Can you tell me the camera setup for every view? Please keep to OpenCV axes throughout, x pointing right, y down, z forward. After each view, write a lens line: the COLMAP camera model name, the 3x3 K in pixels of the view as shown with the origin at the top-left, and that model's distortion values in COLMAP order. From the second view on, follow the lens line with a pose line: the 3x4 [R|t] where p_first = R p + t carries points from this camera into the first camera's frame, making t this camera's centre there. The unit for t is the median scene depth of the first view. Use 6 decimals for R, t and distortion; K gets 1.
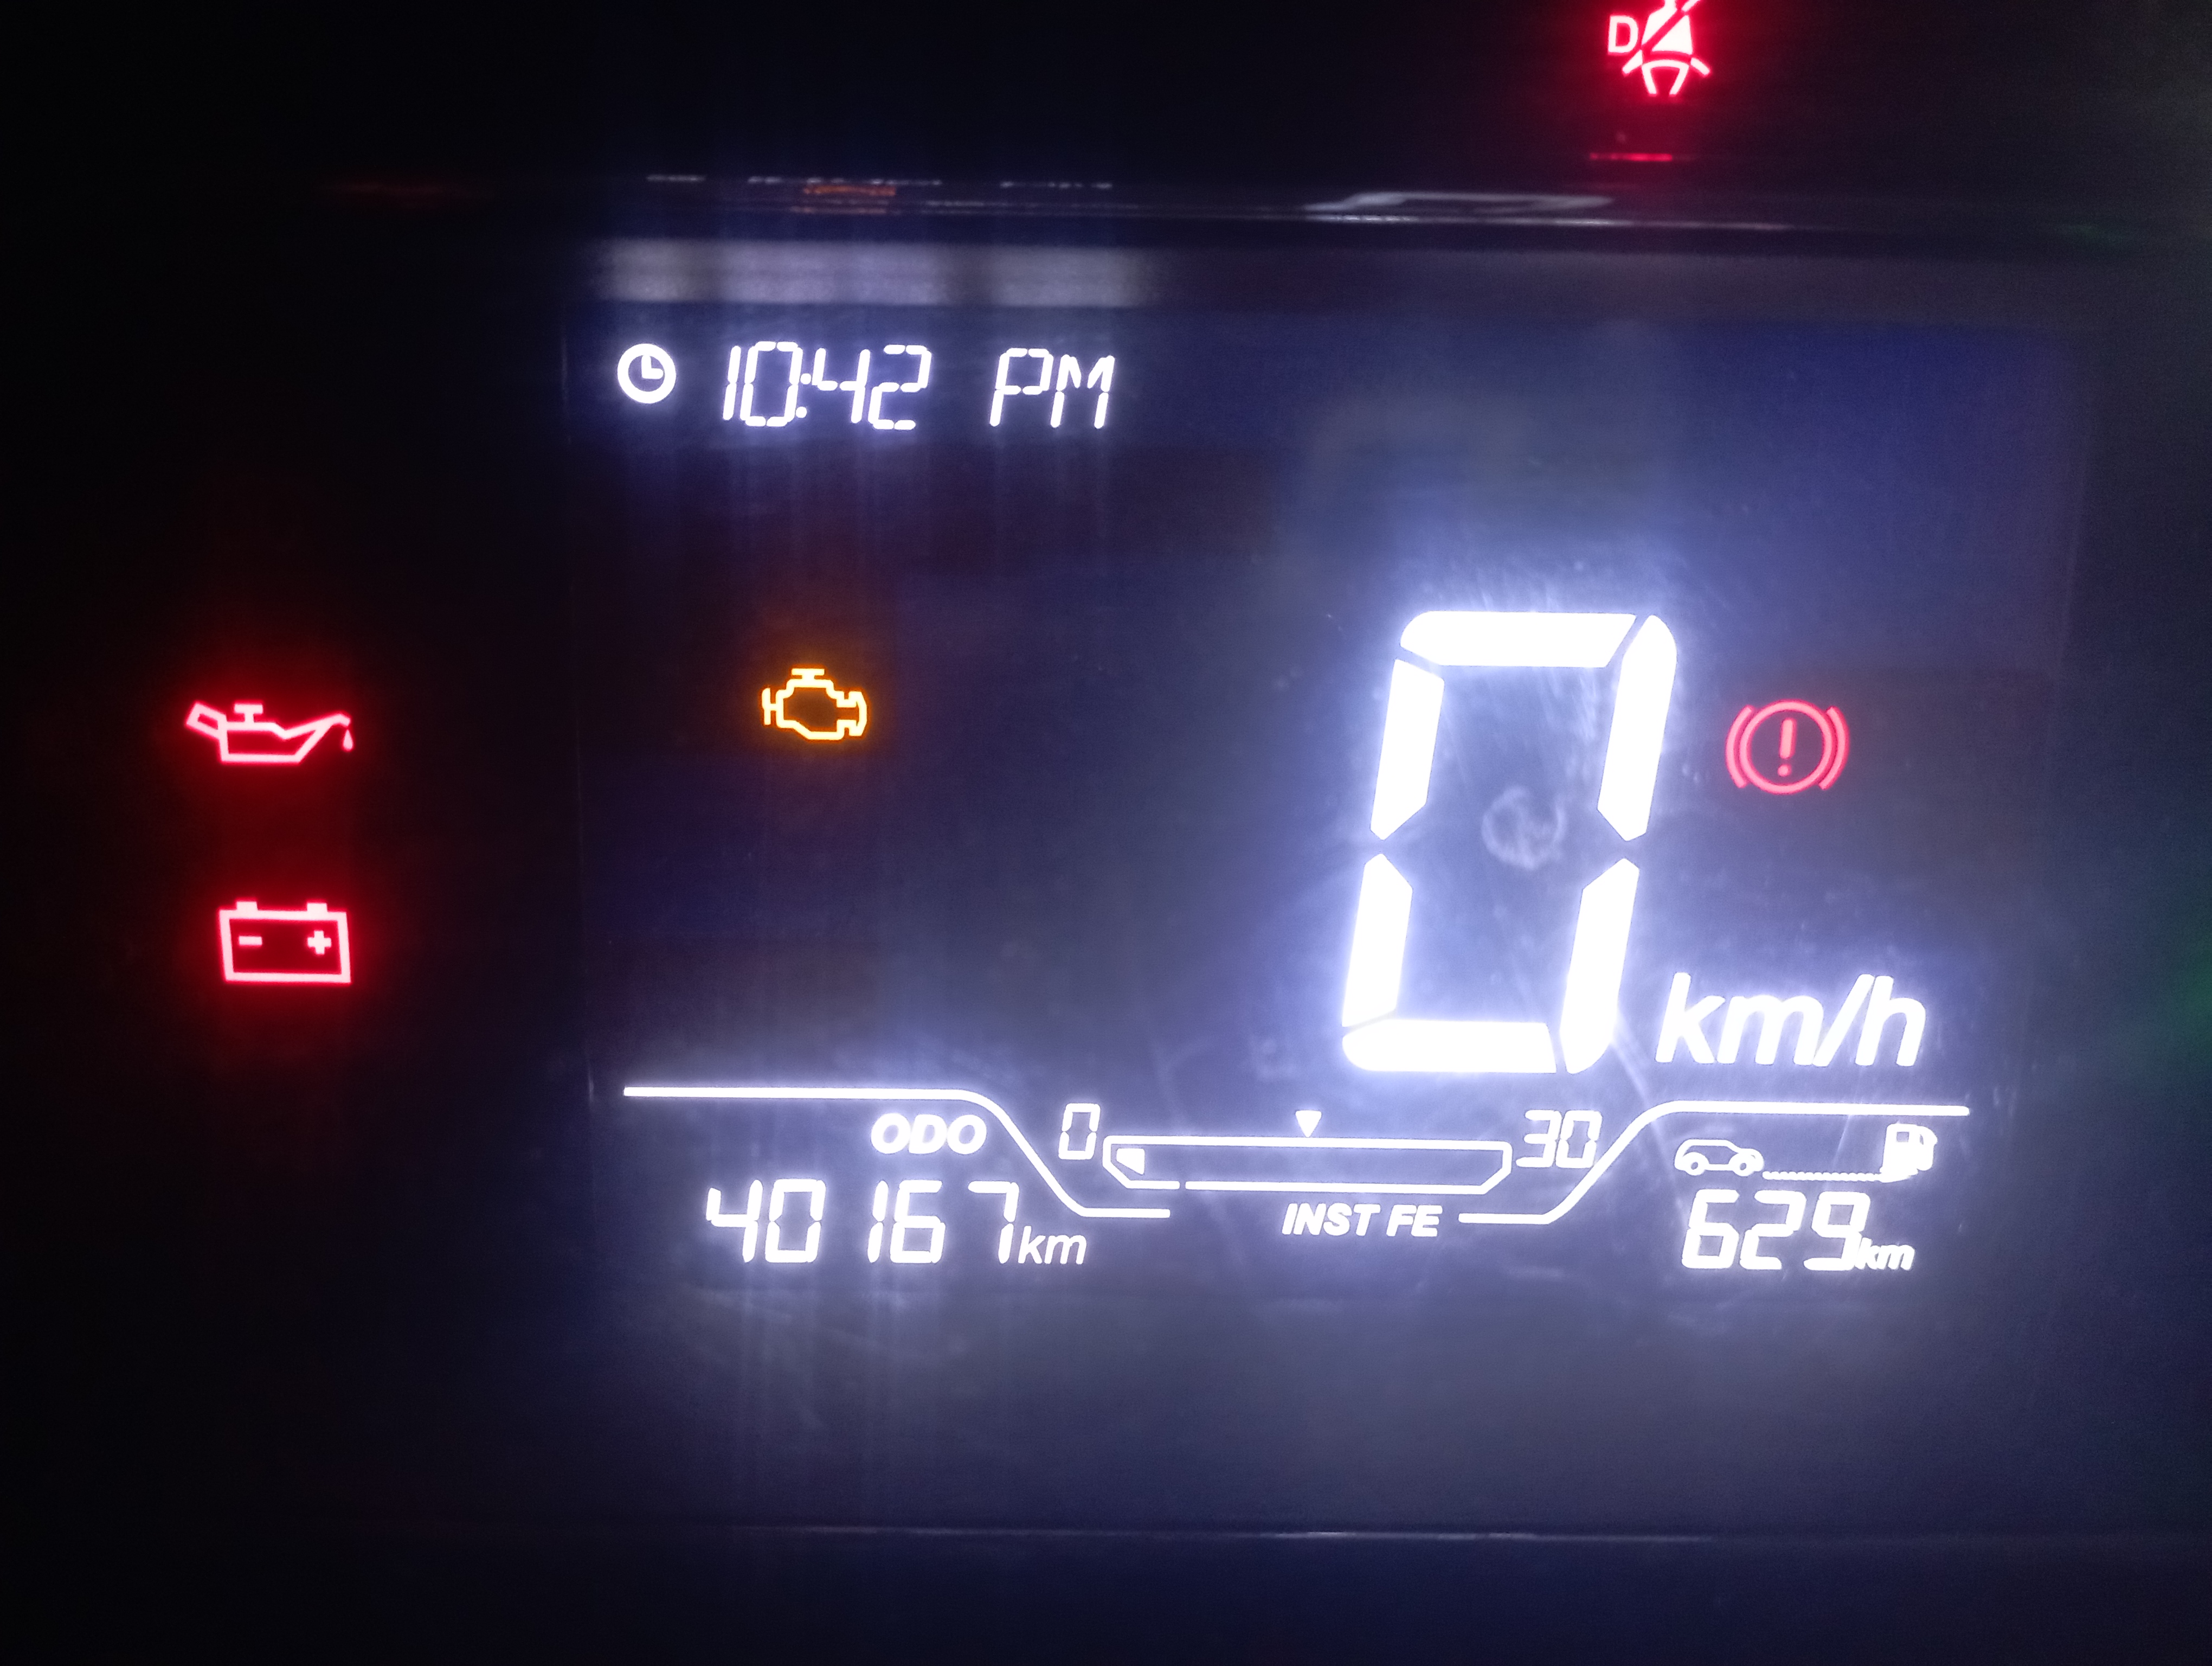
lens RADIAL K [[1984.1, 0, 1105.2], [0, 1984.1, 814.7], [0, 0, 1]] dist [0.079503, -0.195909]
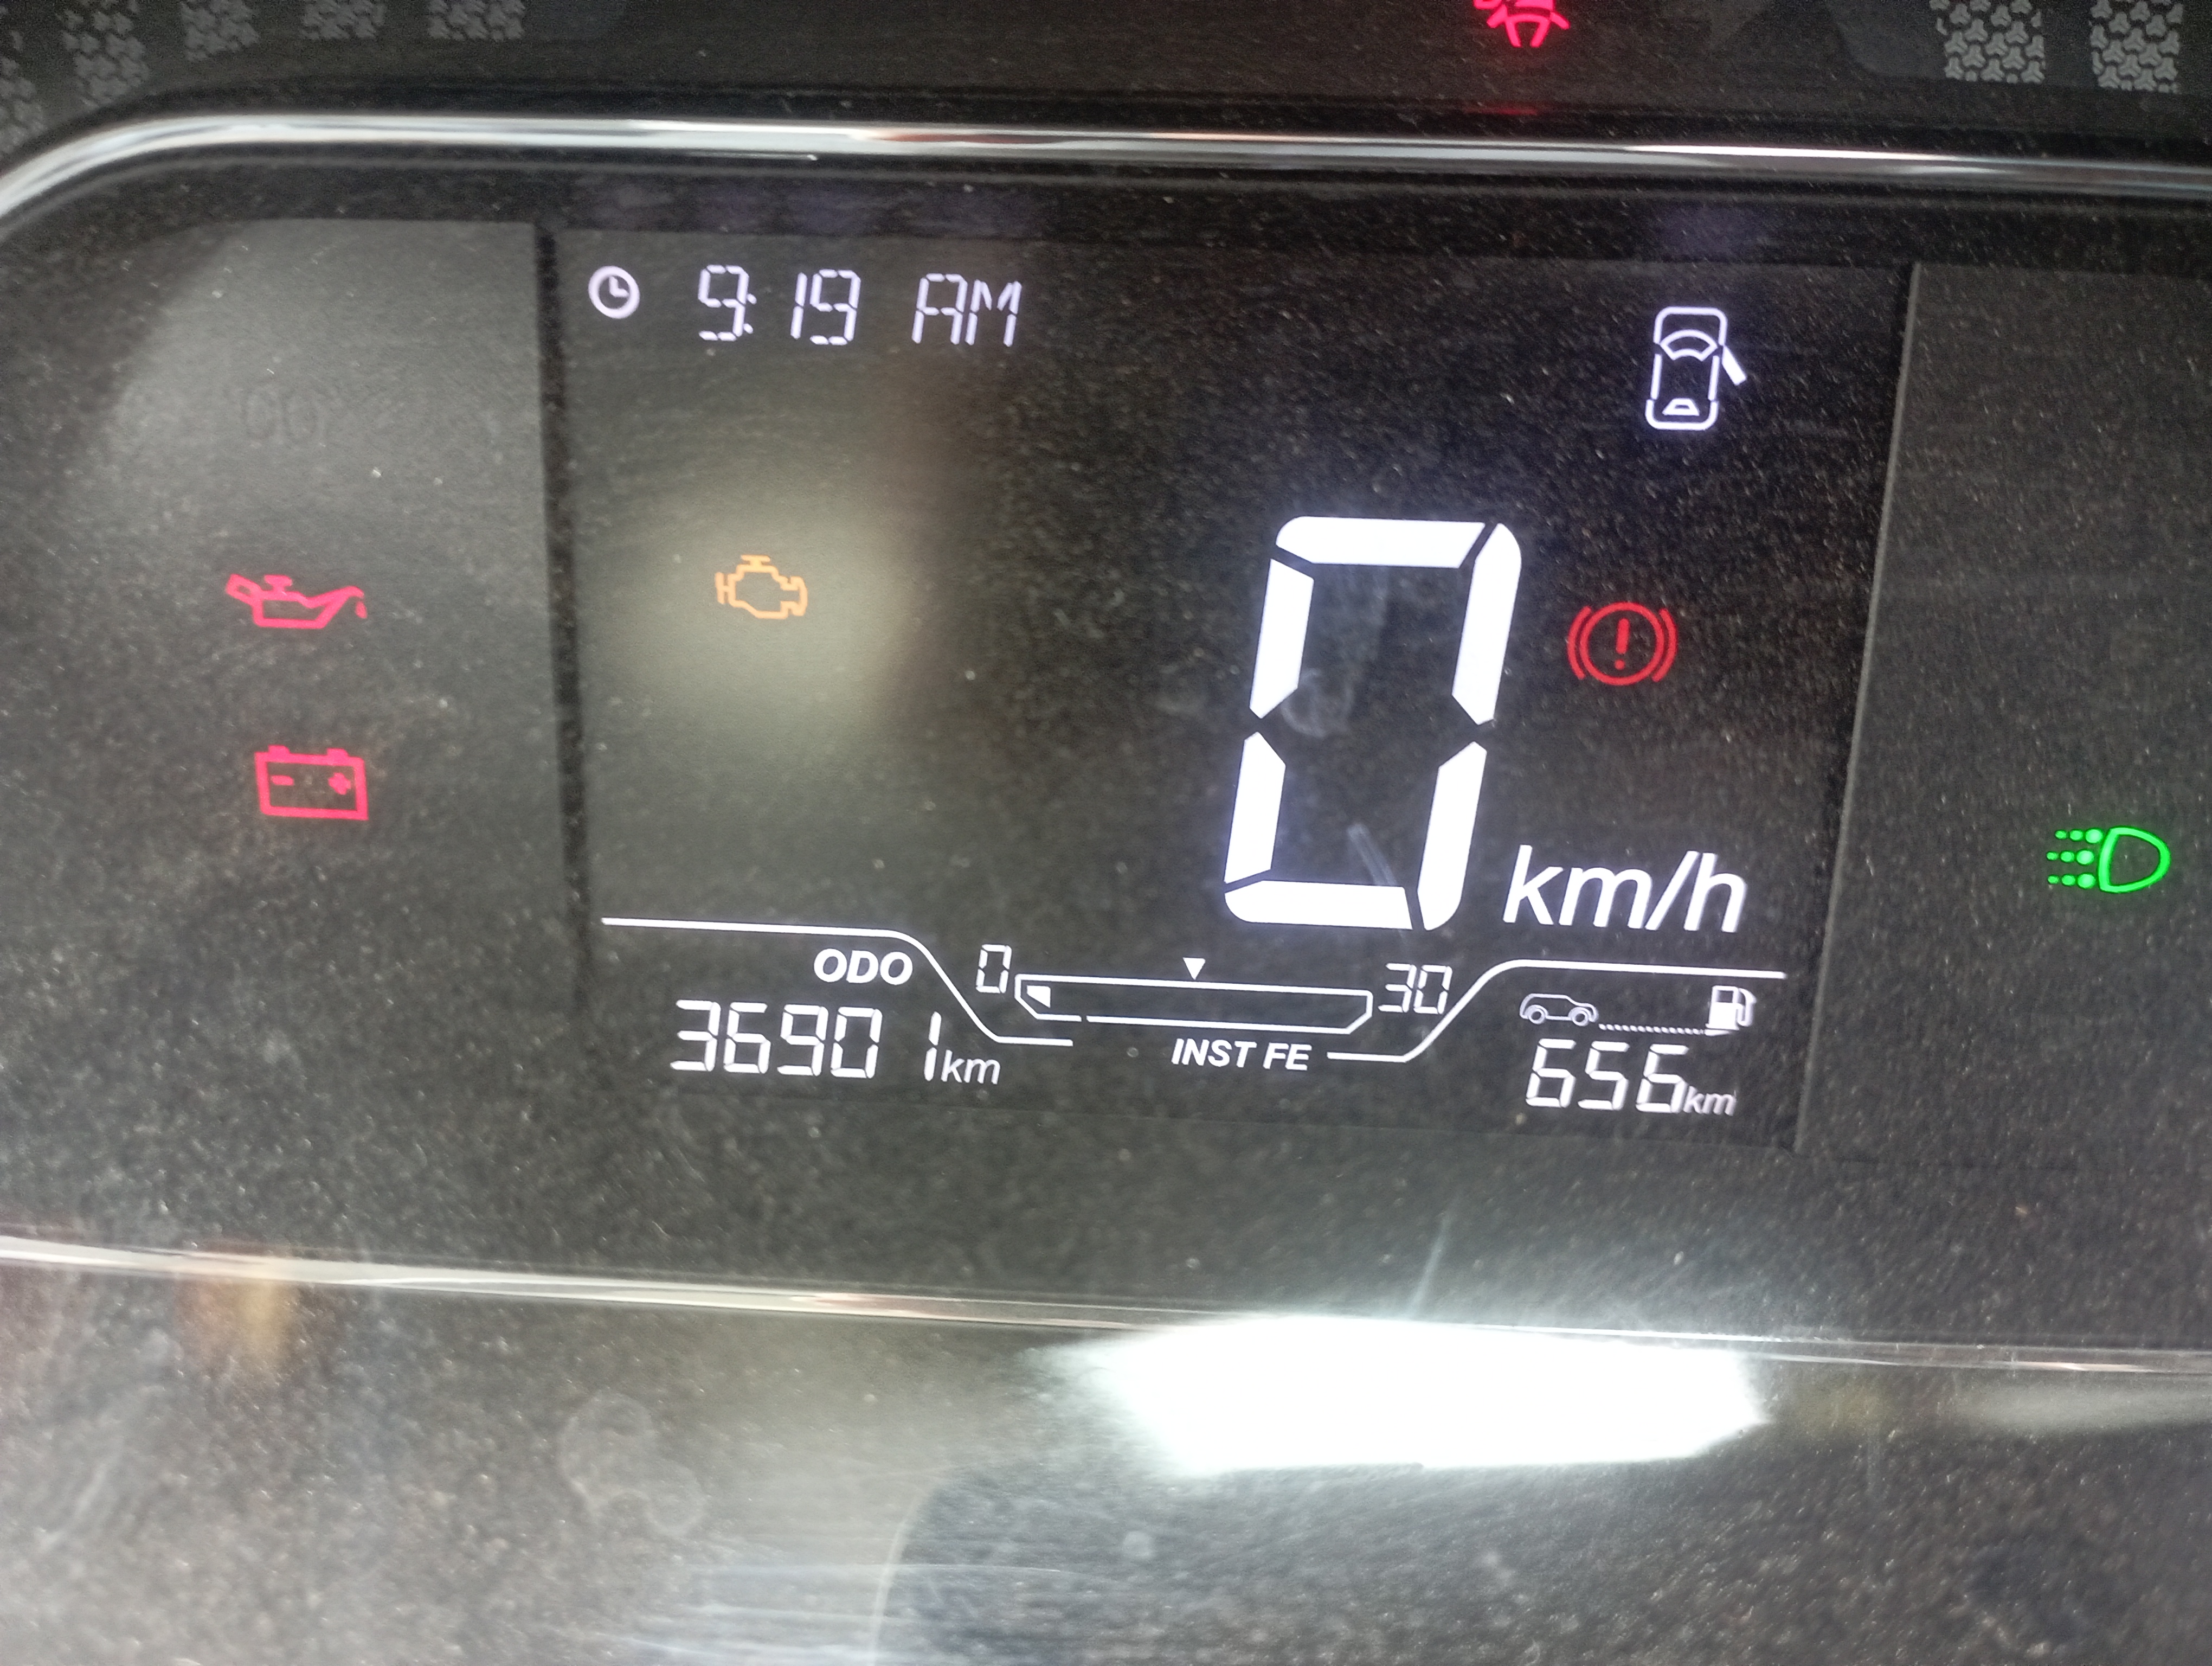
lens RADIAL K [[1984.1, 0, 1123.1], [0, 1984.1, 848.8], [0, 0, 1]] dist [0.079503, -0.195909]
pose [[0.997738, 0.027567, -0.061312, 0.133398], [-0.023790, 0.997823, 0.061516, 0.018633], [0.062874, -0.059918, 0.996221, -0.135087]]
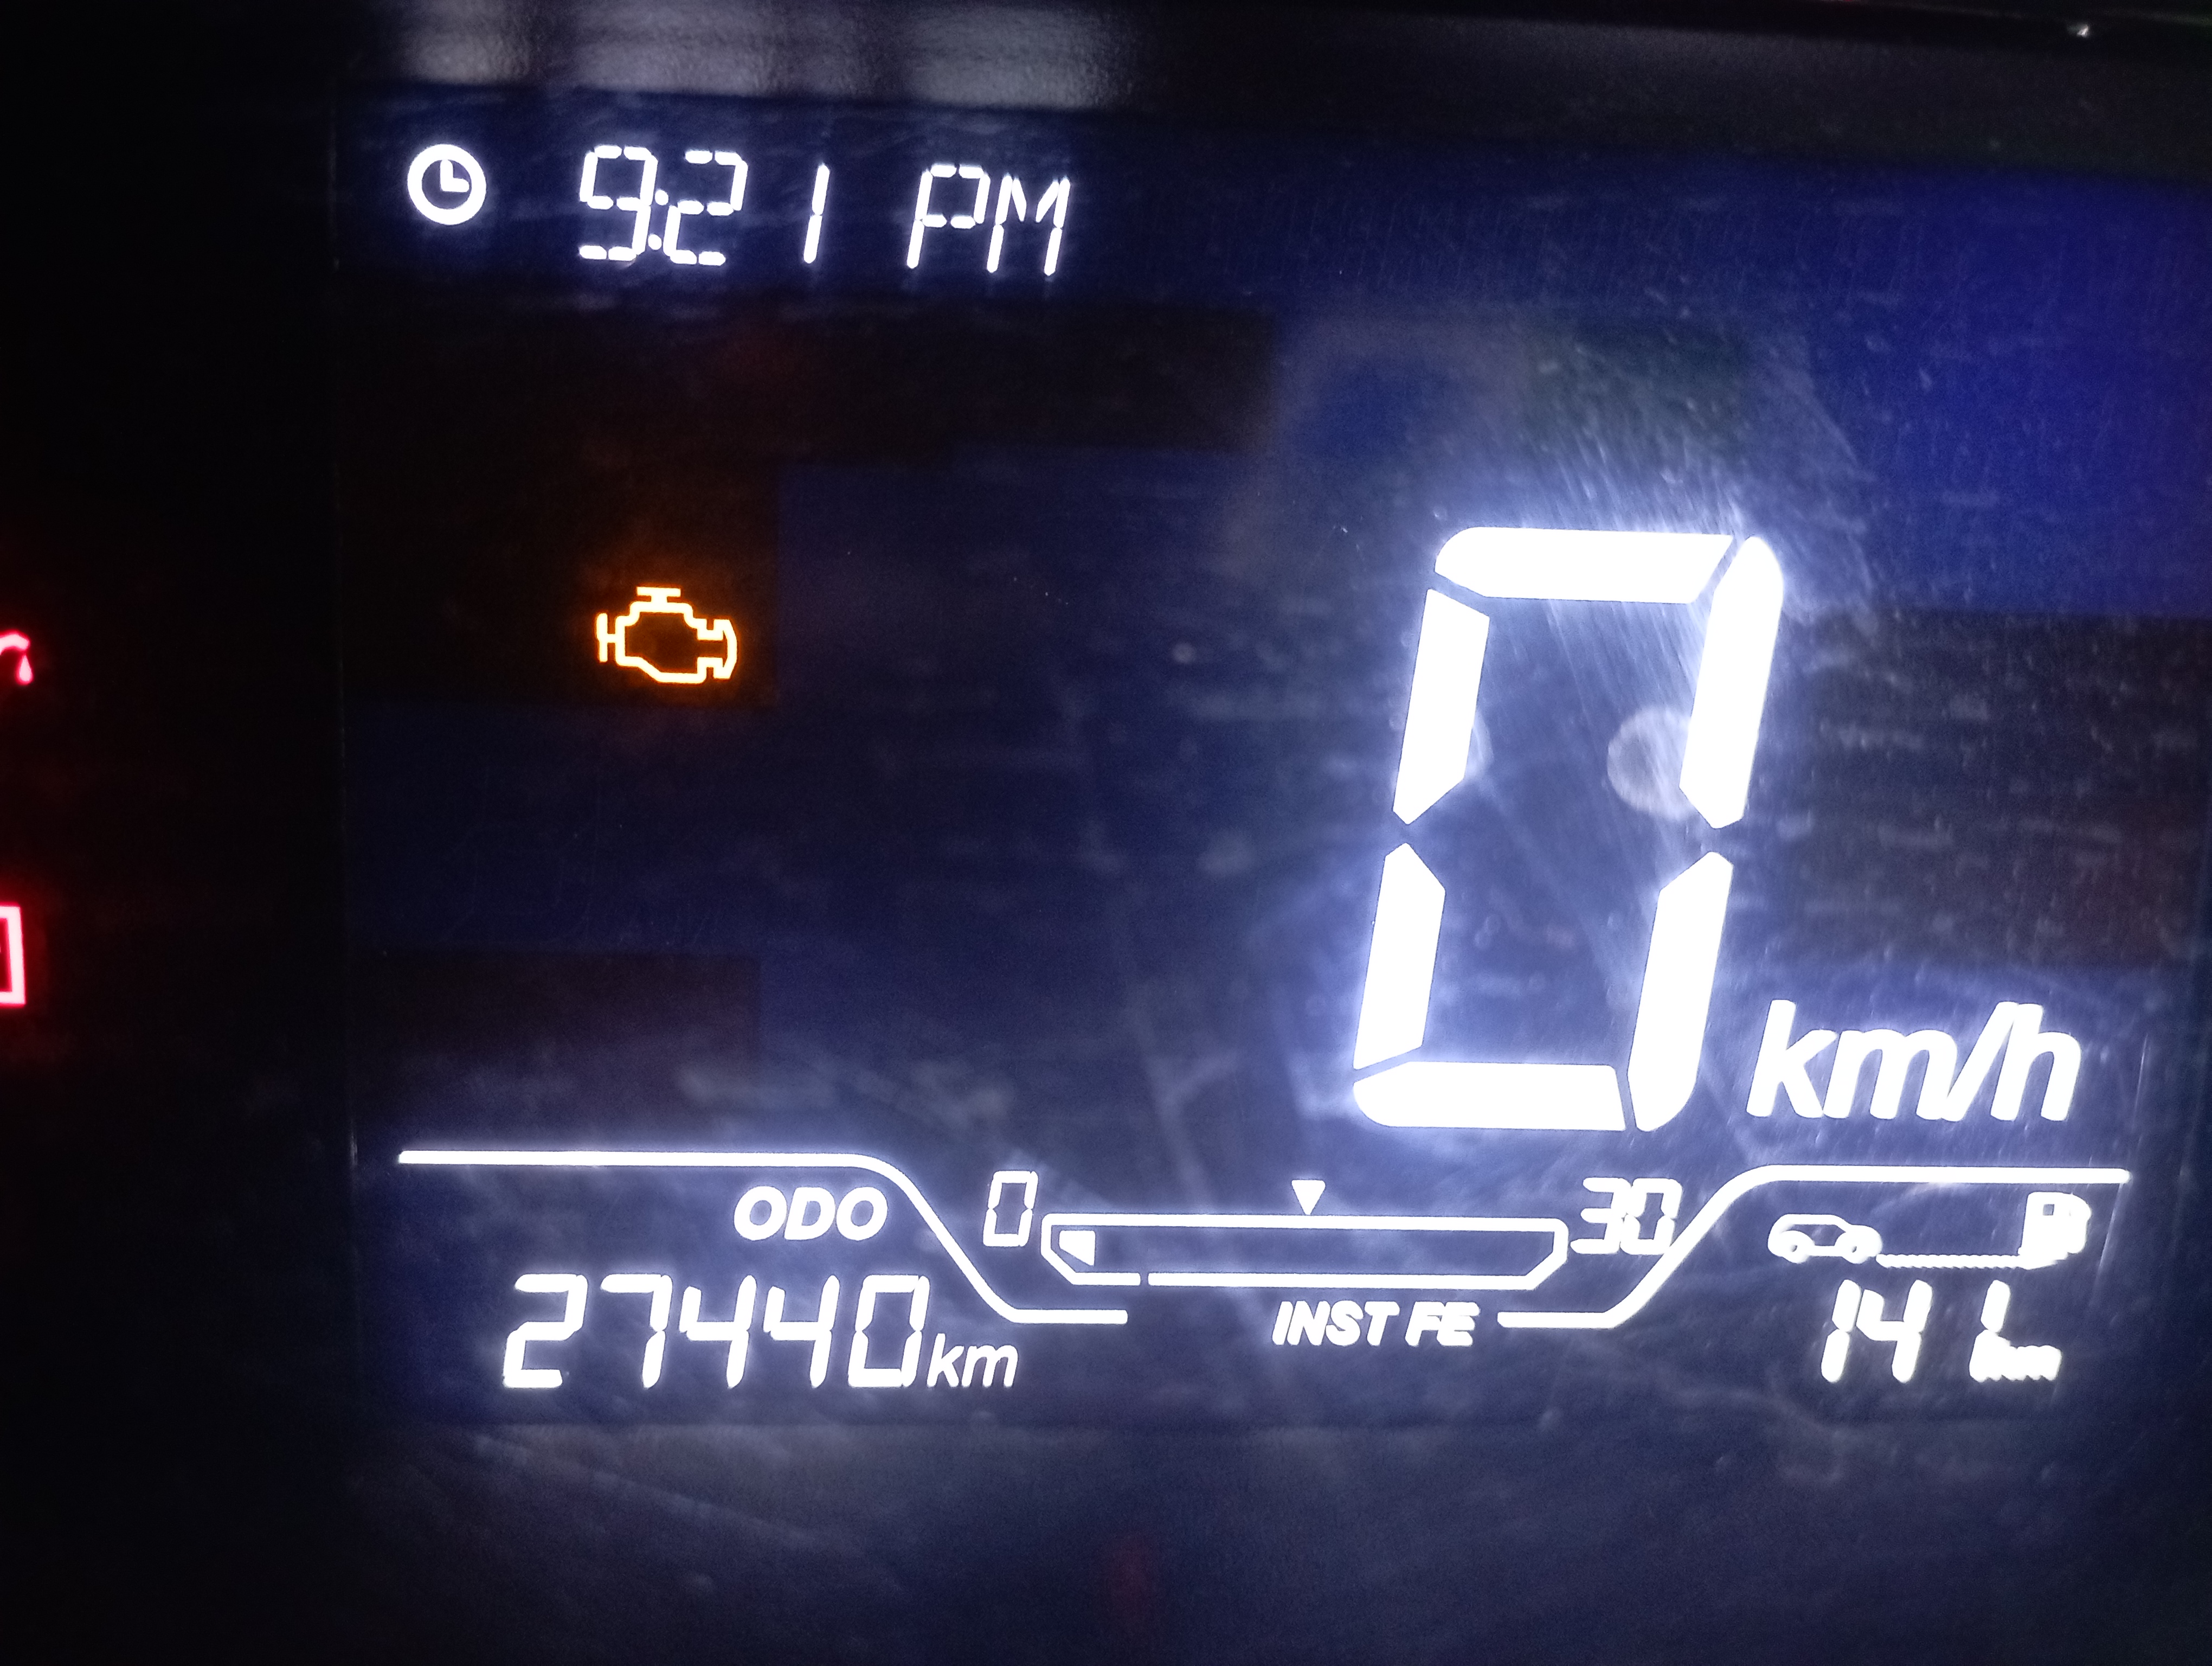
lens RADIAL K [[1984.1, 0, 1100.6], [0, 1984.1, 829.5], [0, 0, 1]] dist [0.079503, -0.195909]
pose [[0.997903, 0.007972, 0.064238, -0.029588], [-0.004698, 0.998690, -0.050961, 0.054460], [-0.064560, 0.050552, 0.996633, 0.236399]]
